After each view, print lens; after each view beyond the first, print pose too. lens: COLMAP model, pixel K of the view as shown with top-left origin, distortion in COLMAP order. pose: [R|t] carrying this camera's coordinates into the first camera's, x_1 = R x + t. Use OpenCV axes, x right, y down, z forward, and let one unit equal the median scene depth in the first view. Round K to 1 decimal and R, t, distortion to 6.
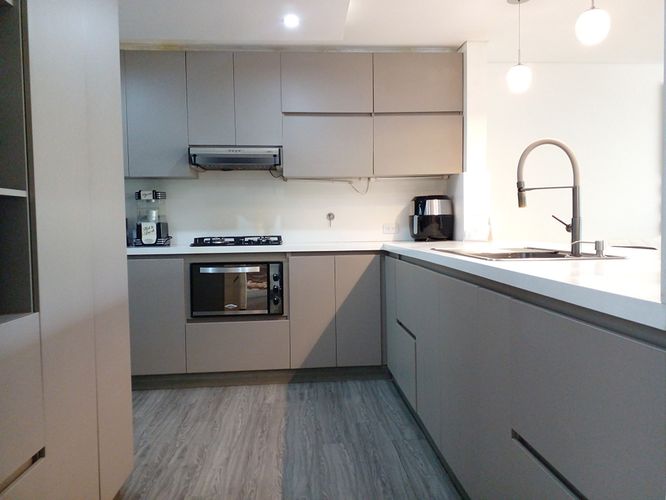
lens RADIAL K [[532.2, 0, 335.6], [0, 532.2, 251.3], [0, 0, 1]] dist [0.122858, -0.204280]
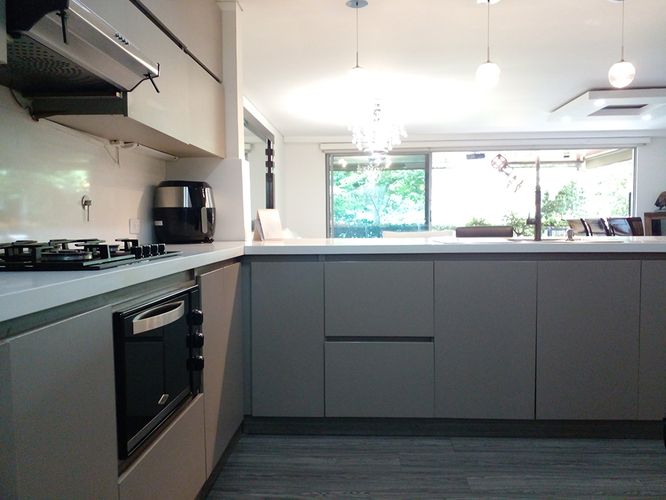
lens RADIAL K [[532.2, 0, 335.6], [0, 532.2, 251.3], [0, 0, 1]] dist [0.122858, -0.204280]
pose [[0.123281, -0.035501, 0.991737, -0.613959], [0.062193, 0.997672, 0.027982, -0.020207], [-0.990421, 0.058230, 0.125202, 0.799138]]
